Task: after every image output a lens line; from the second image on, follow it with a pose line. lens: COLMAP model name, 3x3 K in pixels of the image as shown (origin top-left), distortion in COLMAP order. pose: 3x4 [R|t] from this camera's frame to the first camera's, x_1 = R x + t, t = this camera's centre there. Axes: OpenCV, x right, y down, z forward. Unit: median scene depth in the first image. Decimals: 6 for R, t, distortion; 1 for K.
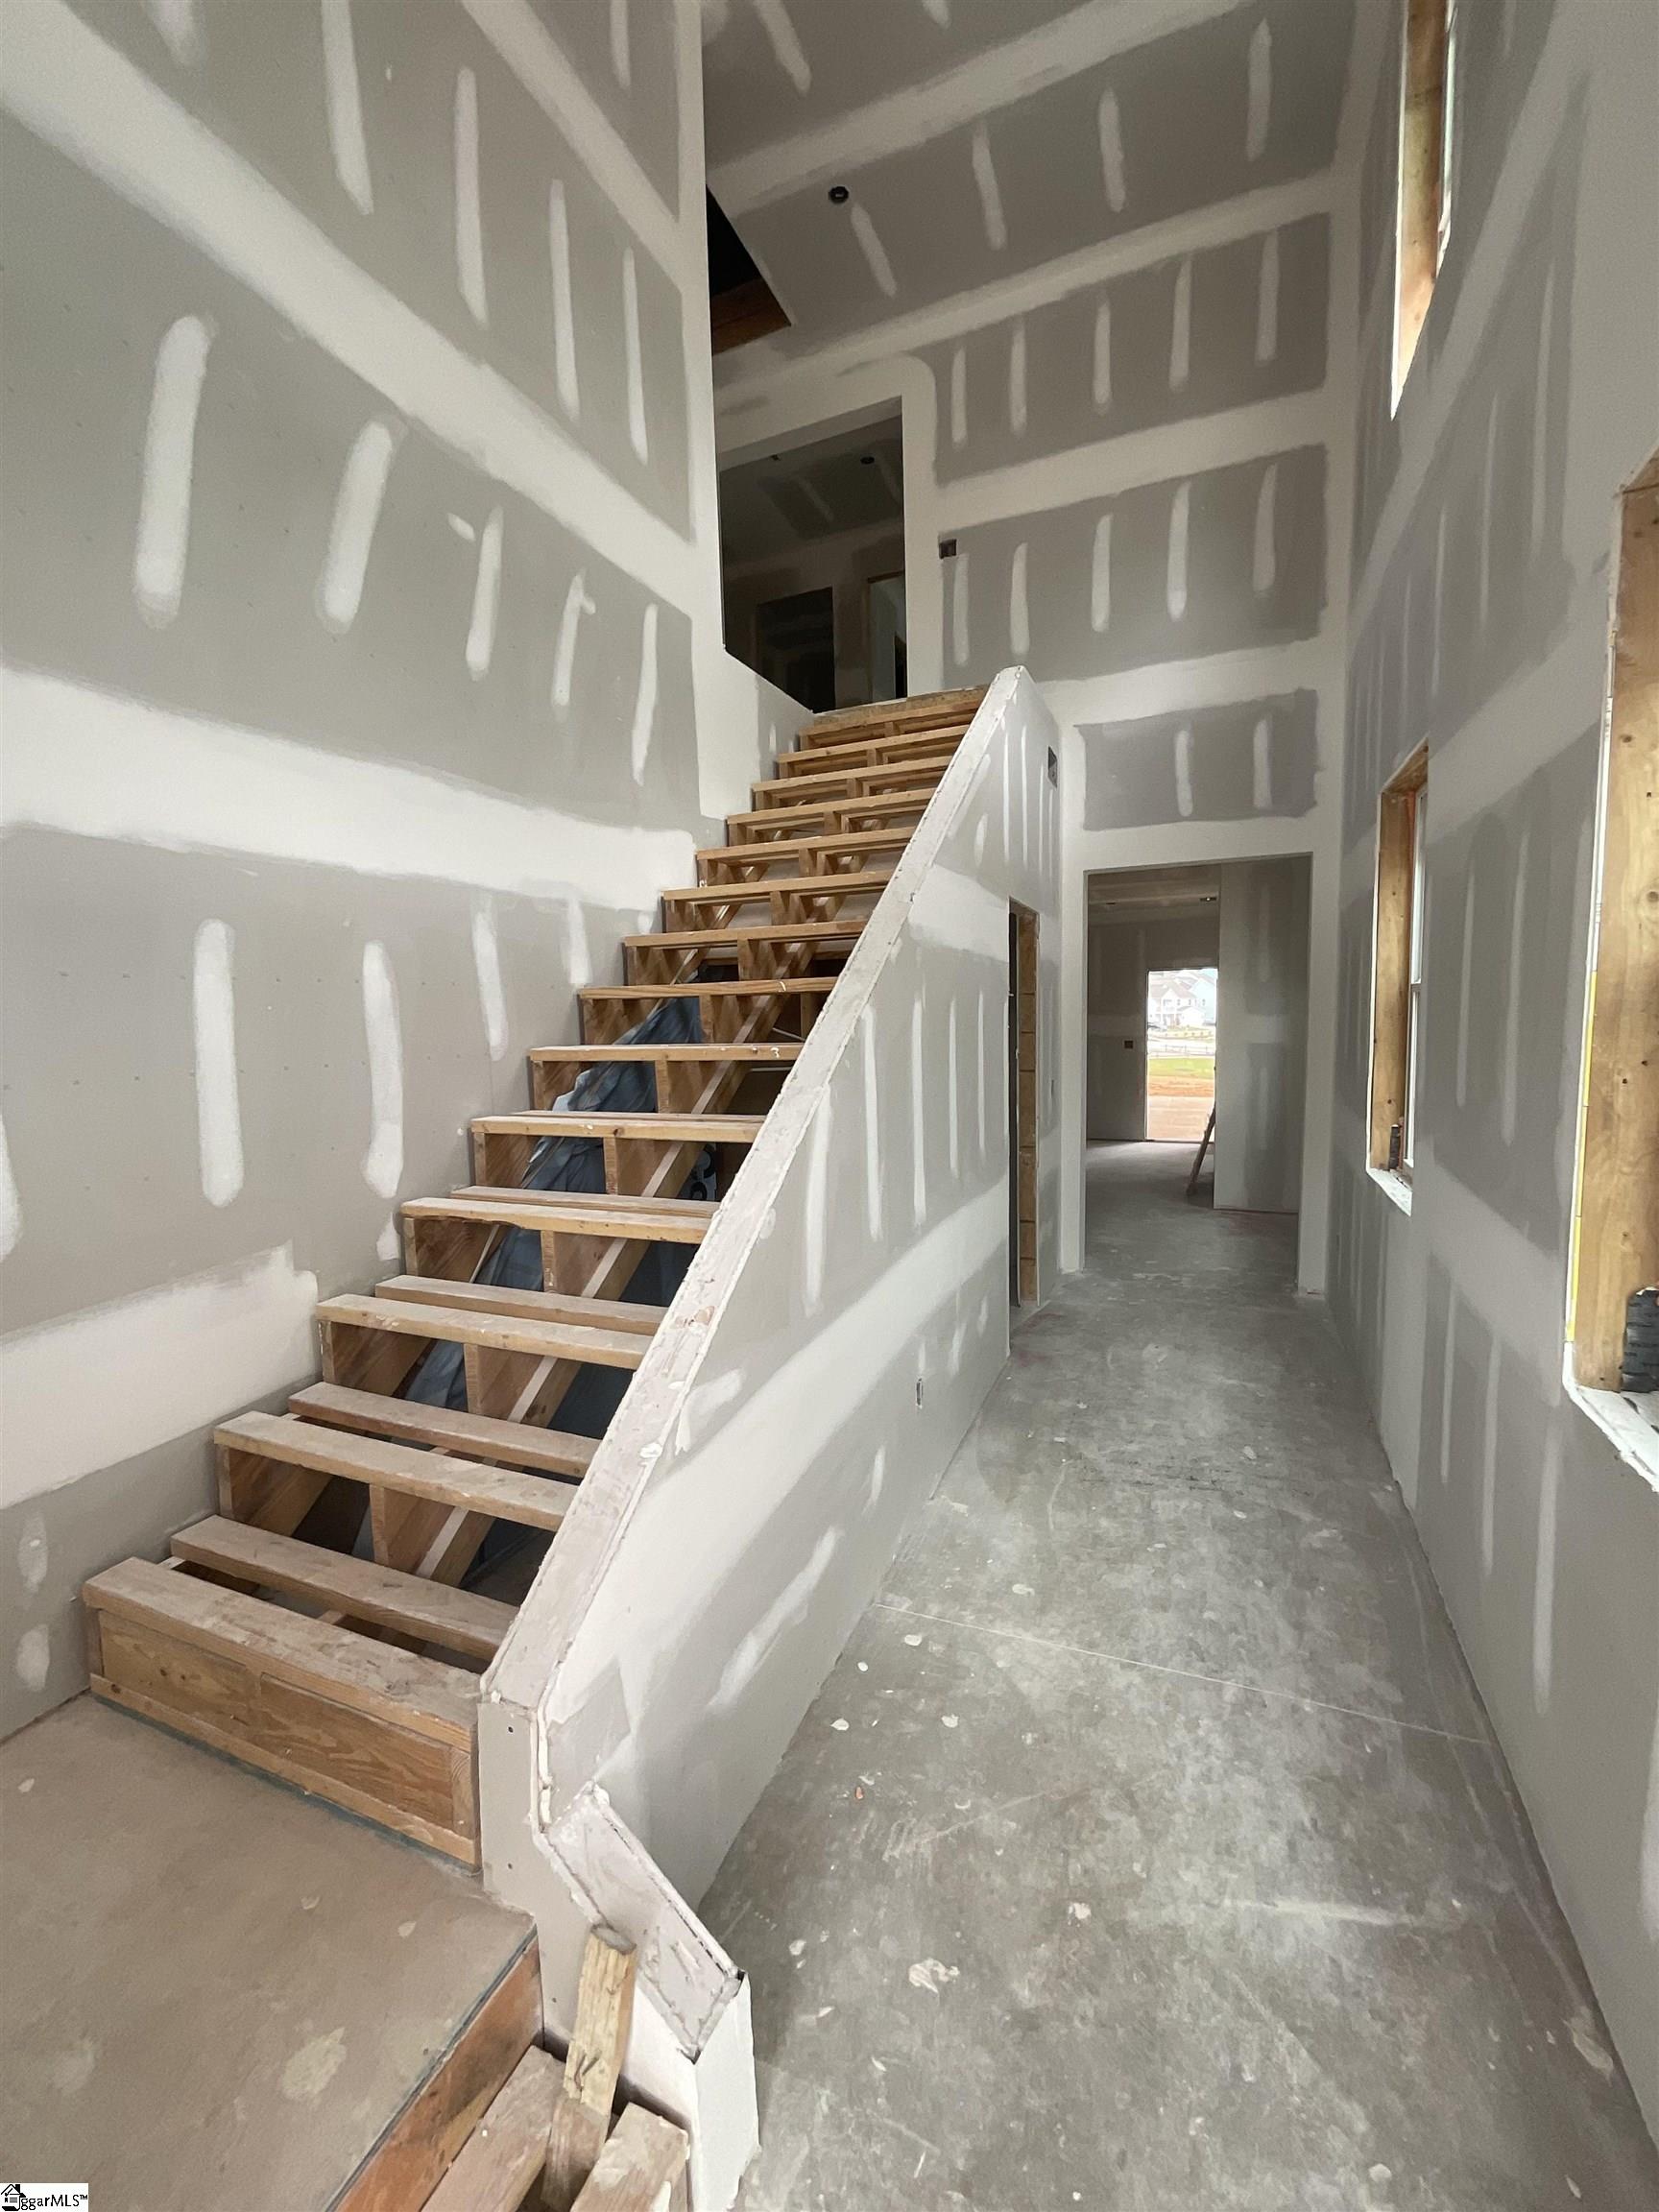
lens RADIAL K [[899.7, 0, 818.2], [0, 899.7, 1113.0], [0, 0, 1]] dist [-0.004076, -0.000050]
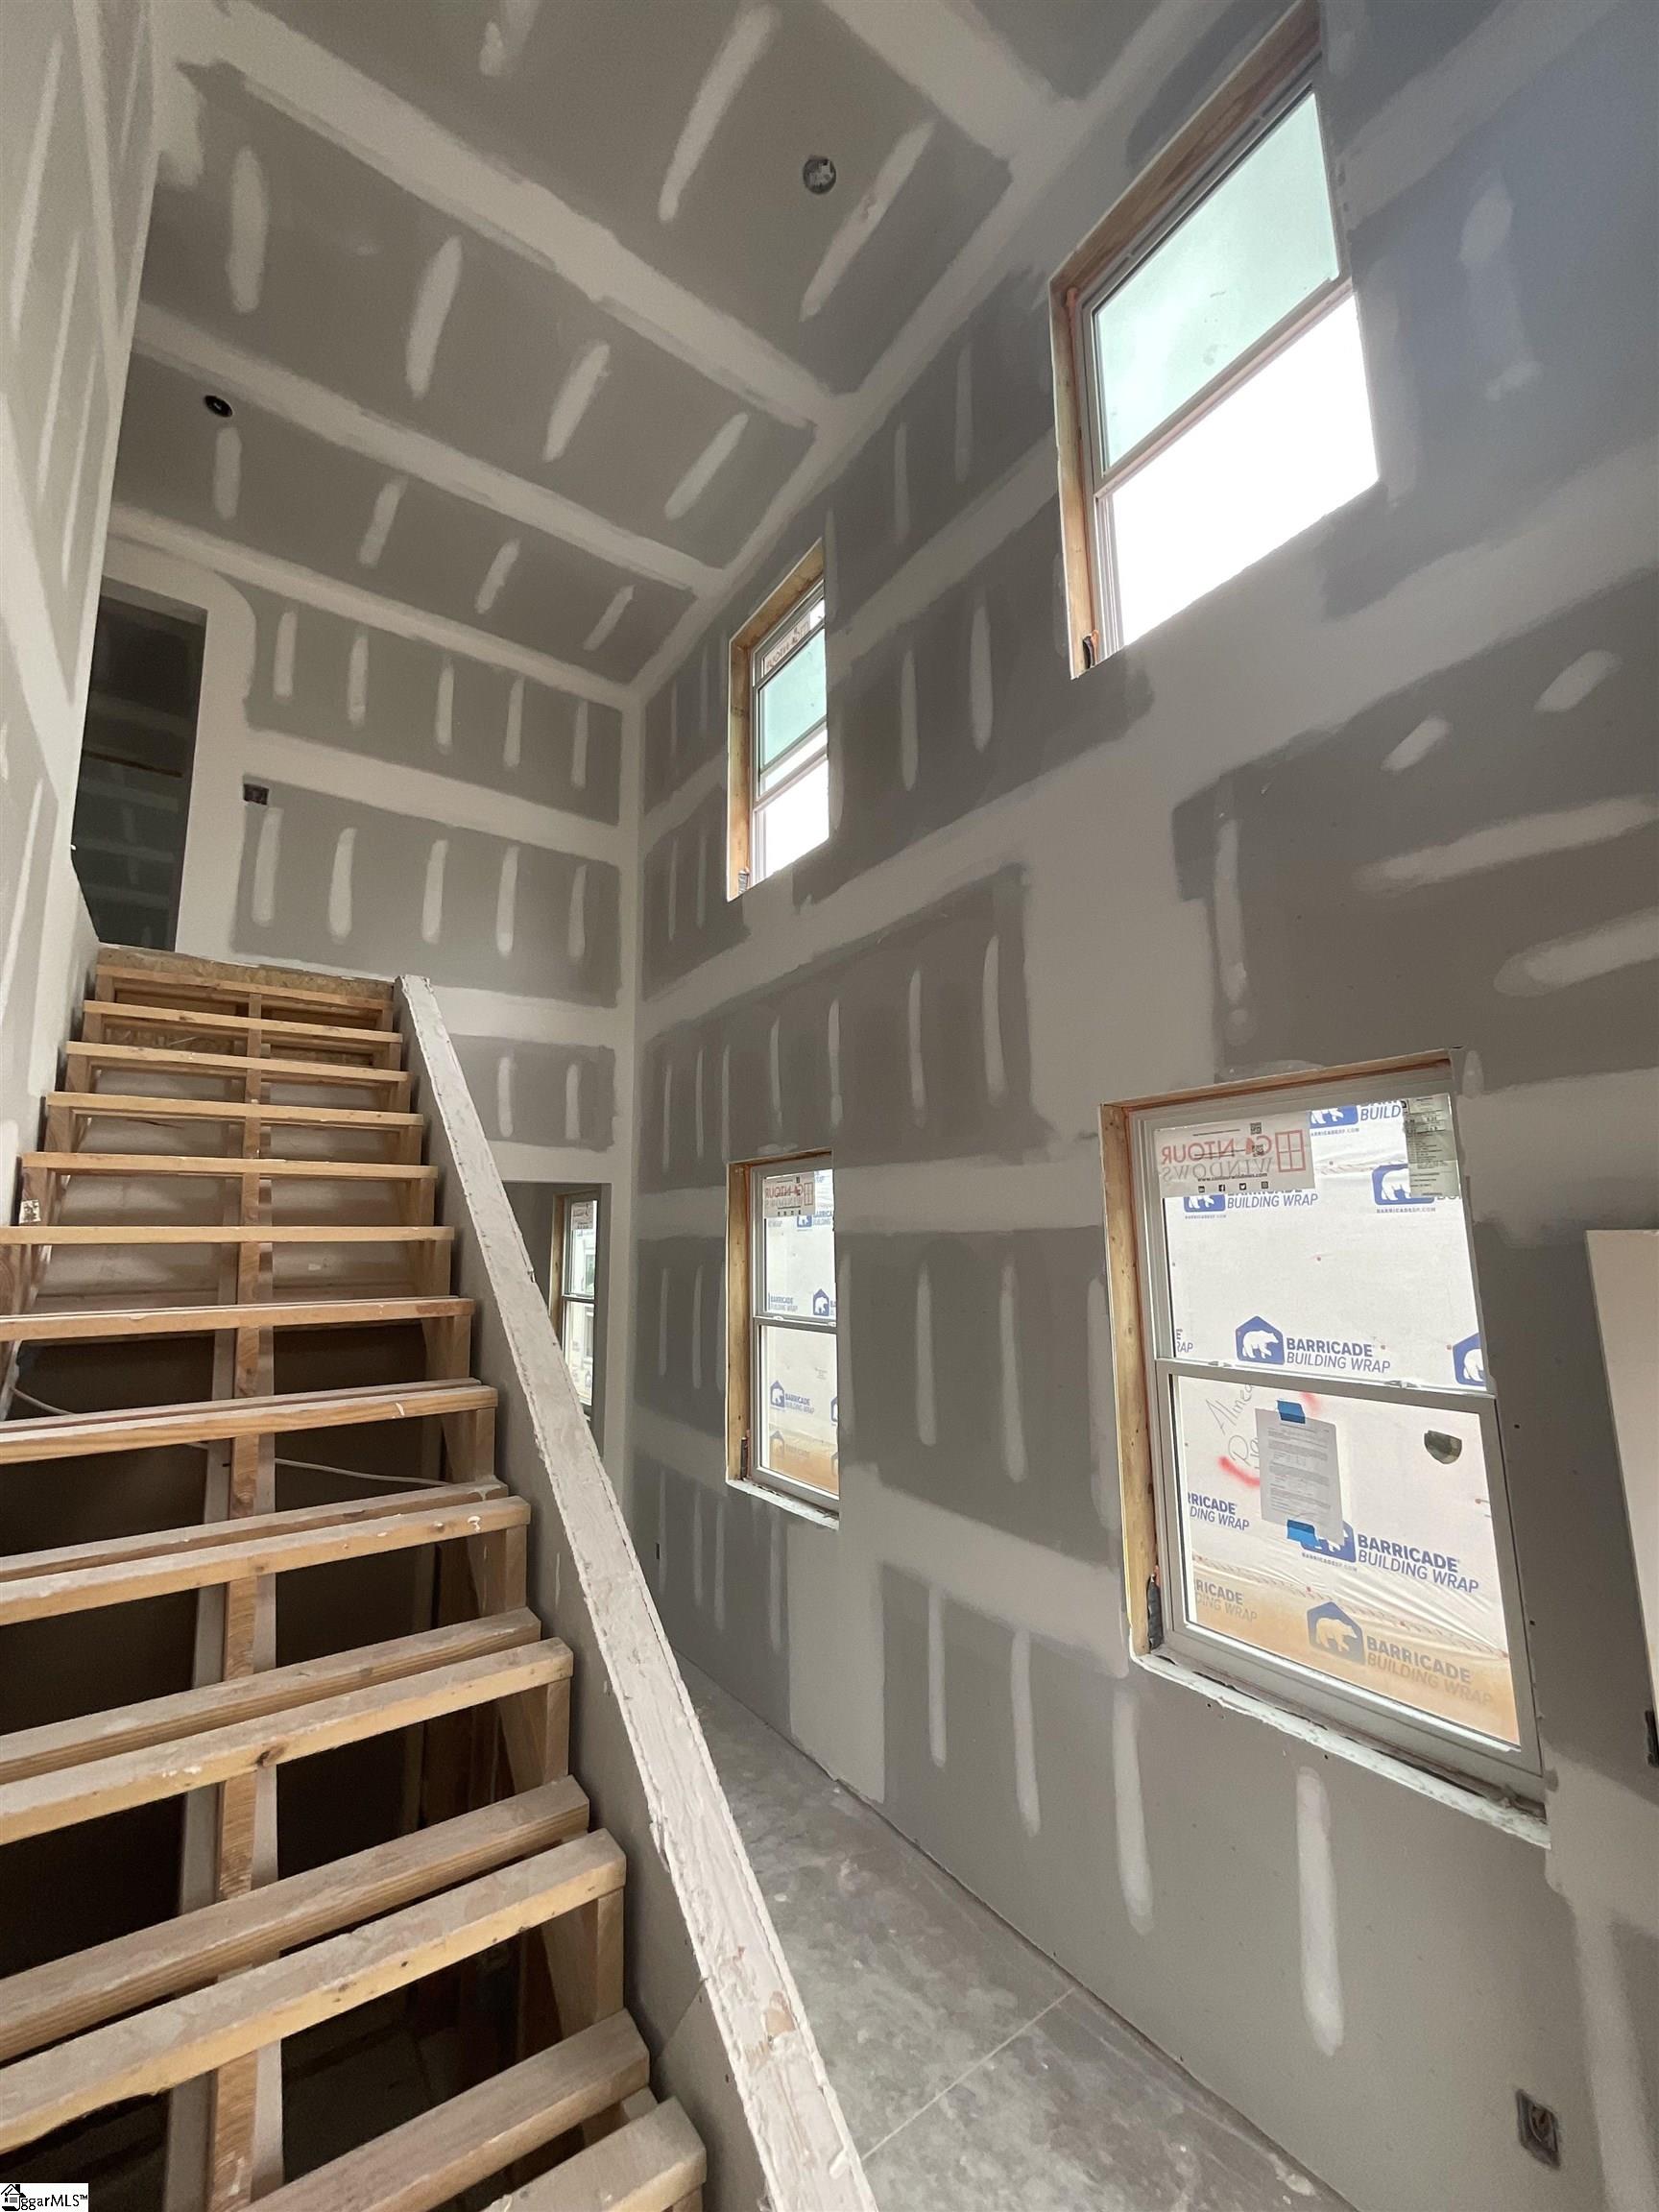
lens RADIAL K [[899.7, 0, 835.9], [0, 899.7, 1089.4], [0, 0, 1]] dist [-0.004076, -0.000050]
pose [[0.503375, 0.160263, 0.849076, -0.303021], [0.090834, 0.967390, -0.236446, -0.111143], [-0.859281, 0.196146, 0.472402, 0.190908]]
